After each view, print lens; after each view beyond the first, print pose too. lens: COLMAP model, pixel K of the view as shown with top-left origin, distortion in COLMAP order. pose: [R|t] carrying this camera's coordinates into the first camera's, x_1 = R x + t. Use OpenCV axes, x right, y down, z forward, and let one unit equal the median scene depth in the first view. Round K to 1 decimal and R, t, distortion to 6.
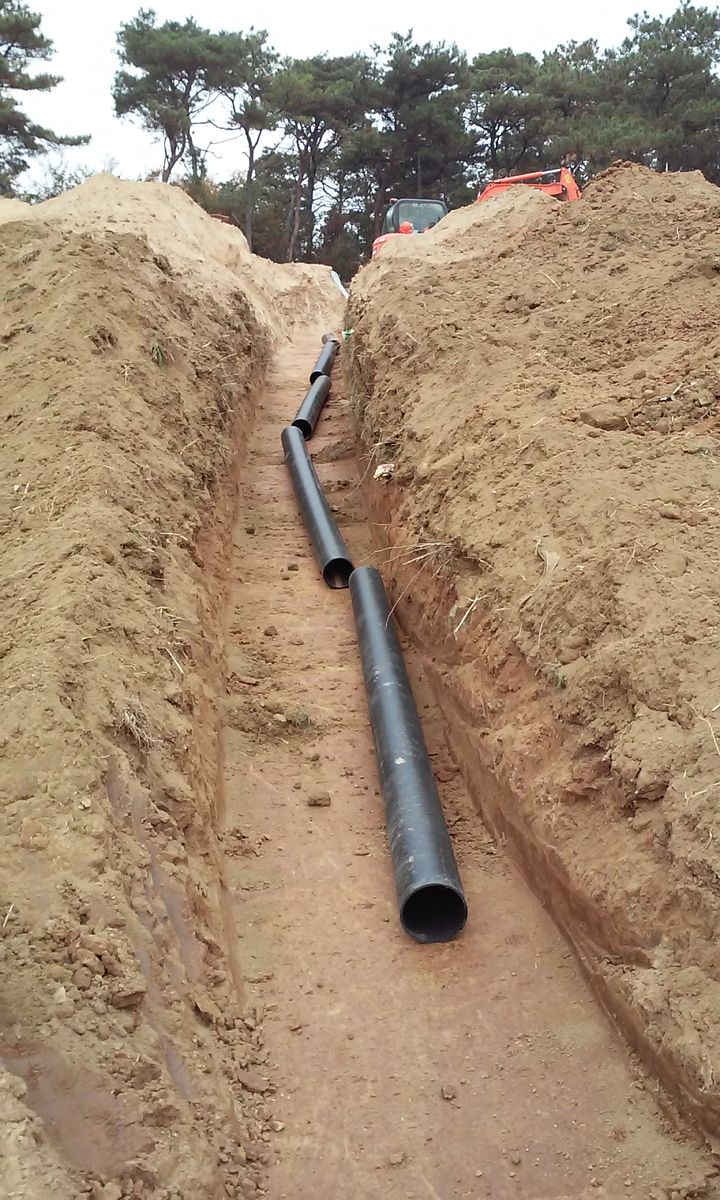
lens RADIAL K [[1139.5, 0, 360.0], [0, 1139.5, 600.0], [0, 0, 1]] dist [-0.006246, -0.001572]
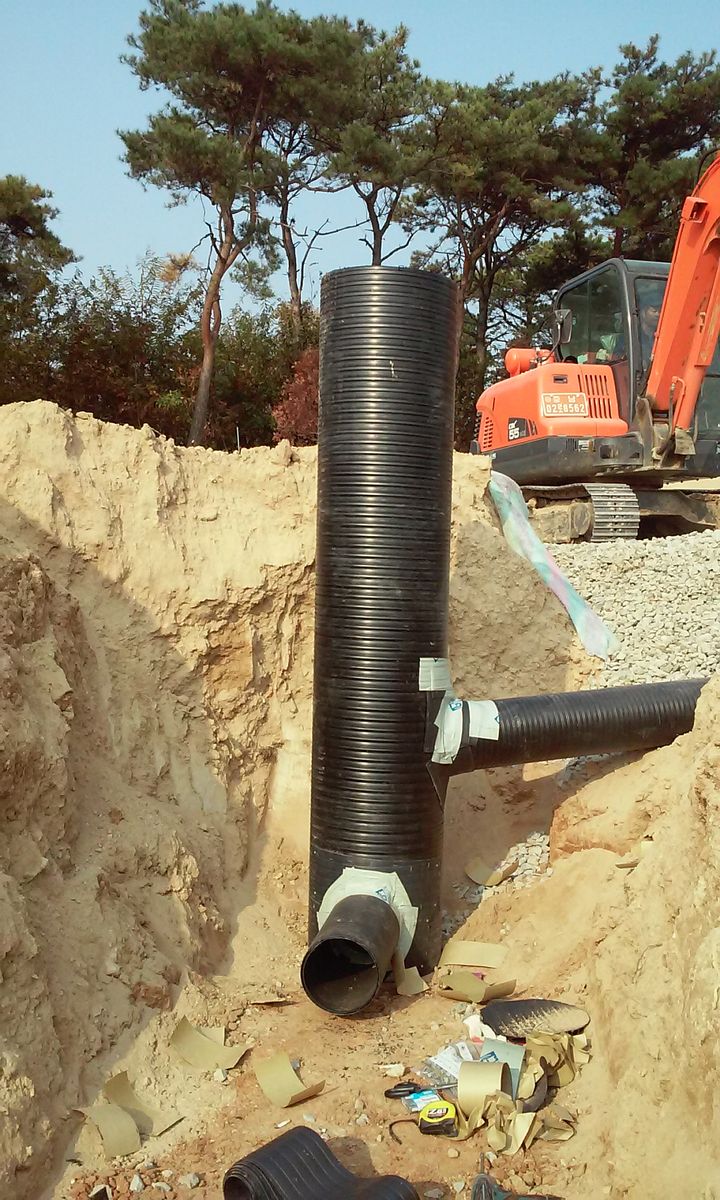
lens RADIAL K [[1139.5, 0, 360.0], [0, 1139.5, 600.0], [0, 0, 1]] dist [-0.006246, -0.001572]
pose [[0.987520, 0.015460, -0.156730, -0.009551], [-0.035110, 0.991736, -0.123395, -0.132281], [0.153528, 0.127358, 0.979903, 0.431993]]
